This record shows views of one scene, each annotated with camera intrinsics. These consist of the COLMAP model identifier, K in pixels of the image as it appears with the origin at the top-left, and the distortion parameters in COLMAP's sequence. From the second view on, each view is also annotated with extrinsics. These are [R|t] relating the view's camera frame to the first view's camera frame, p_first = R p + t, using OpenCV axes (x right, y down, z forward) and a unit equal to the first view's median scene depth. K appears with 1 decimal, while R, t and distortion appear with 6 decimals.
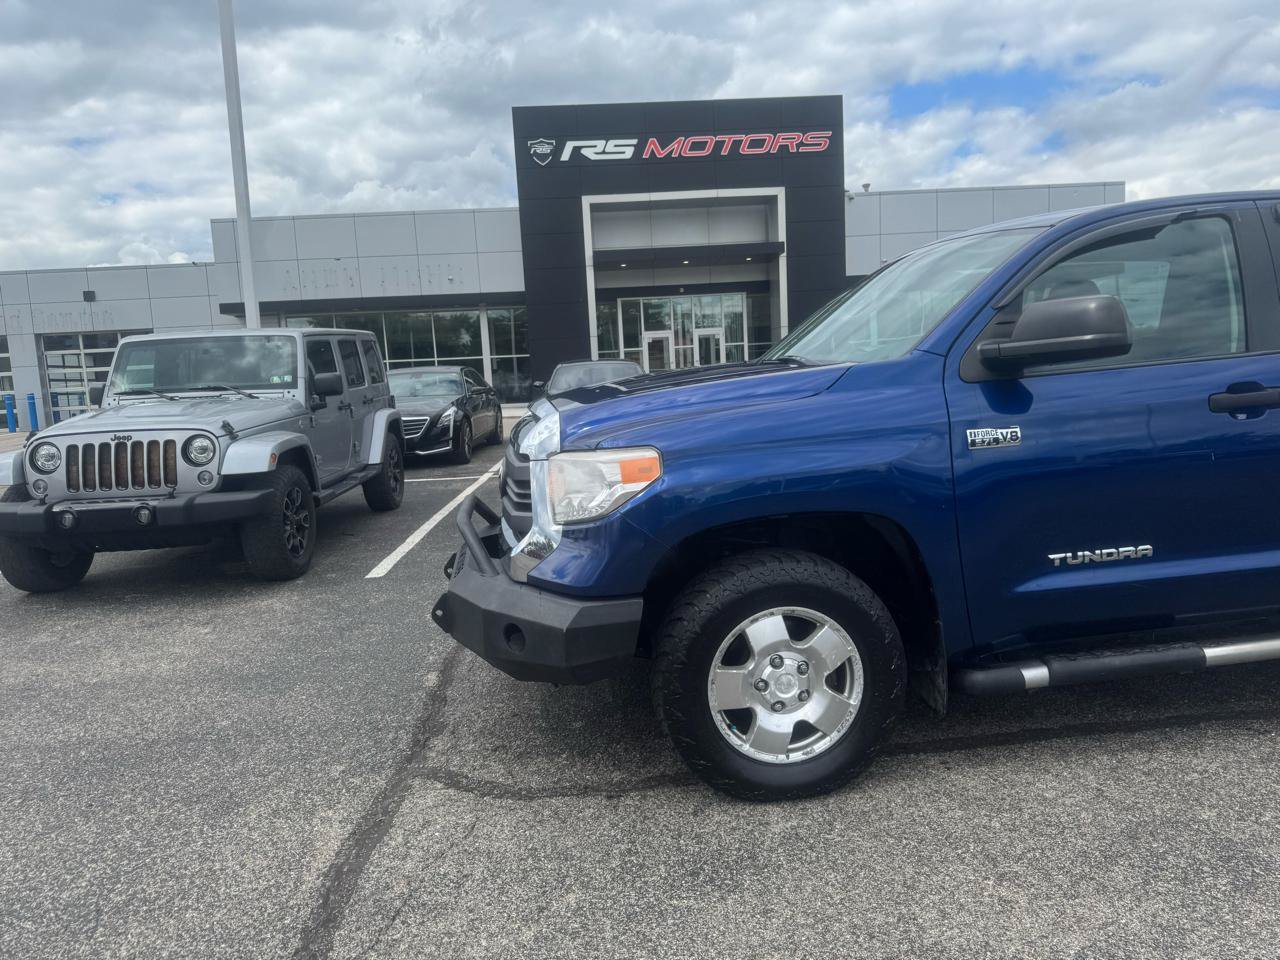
lens RADIAL K [[914.0, 0, 641.1], [0, 914.0, 491.2], [0, 0, 1]] dist [0.056638, -0.069623]
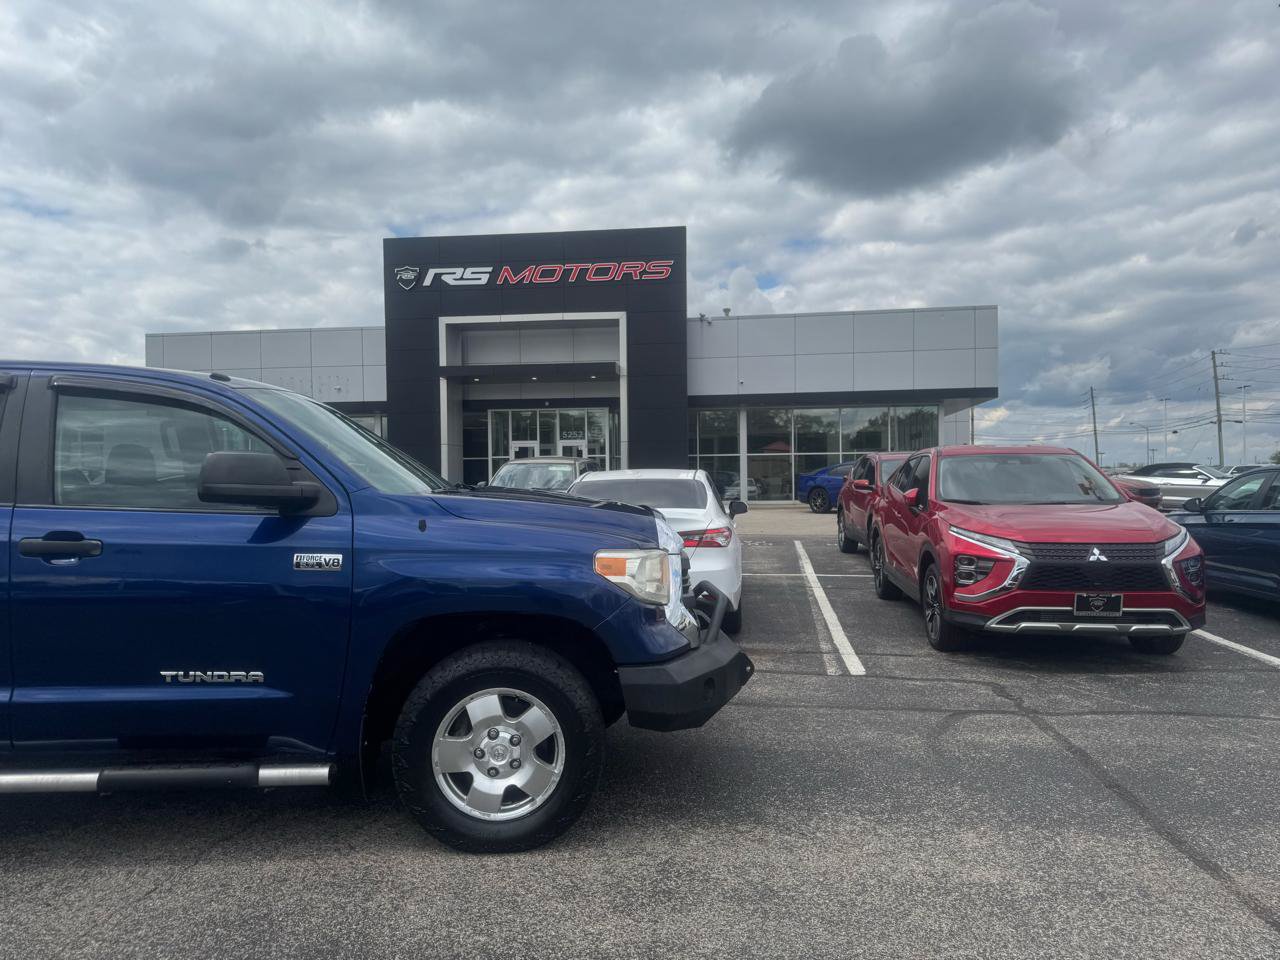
lens RADIAL K [[914.0, 0, 658.3], [0, 914.0, 481.2], [0, 0, 1]] dist [0.056638, -0.069623]
pose [[0.982884, 0.043250, -0.179075, 0.392830], [-0.064460, 0.991344, -0.114375, -0.021917], [0.172578, 0.123961, 0.977164, 0.009729]]
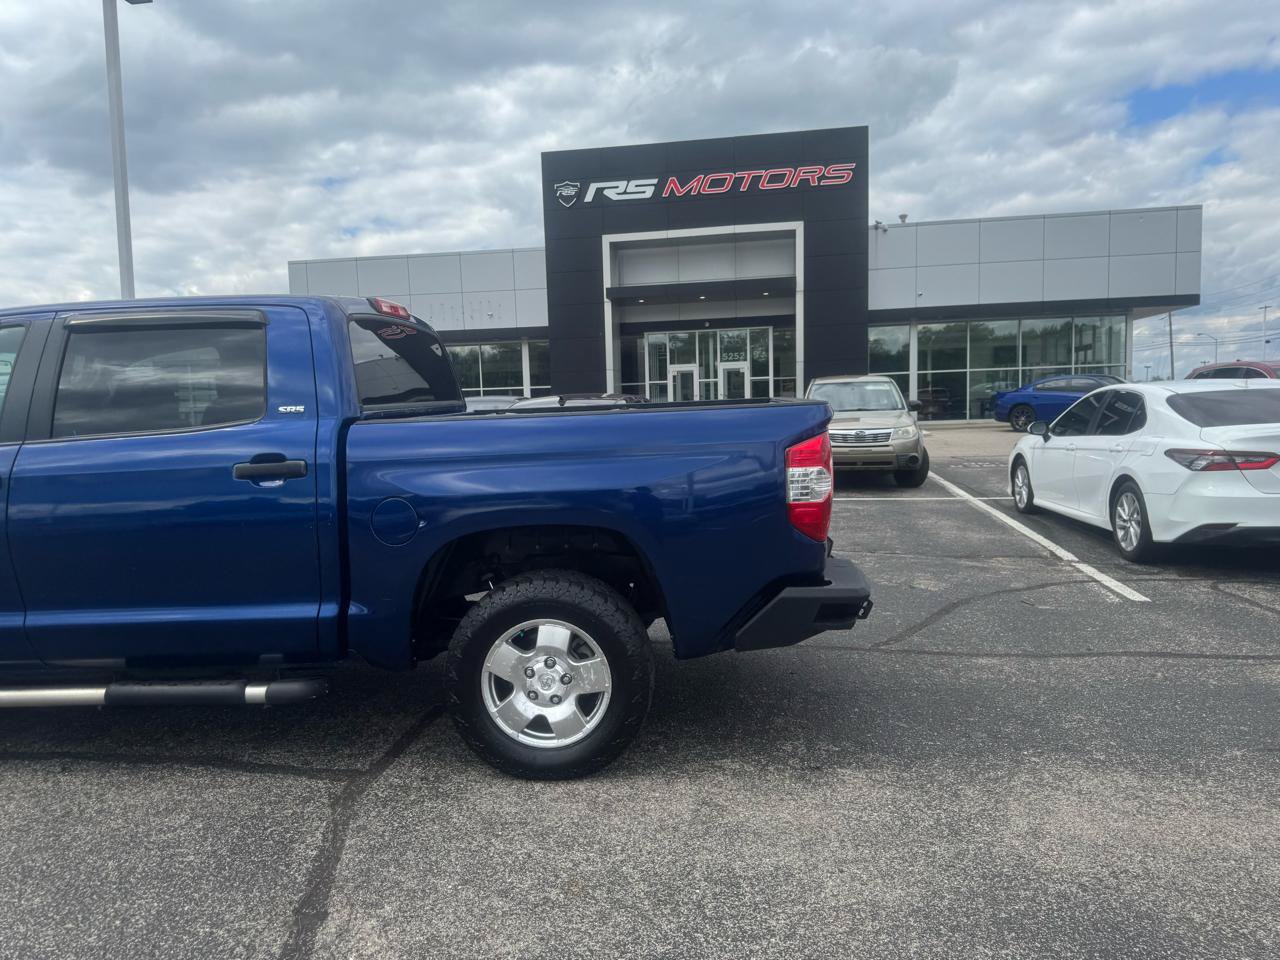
lens RADIAL K [[915.3, 0, 631.5], [0, 915.3, 500.5], [0, 0, 1]] dist [0.050630, -0.061815]
pose [[0.975033, 0.042439, -0.217966, 0.206717], [-0.045720, 0.998904, -0.010026, -0.012763], [0.217302, 0.019741, 0.975905, 0.001307]]
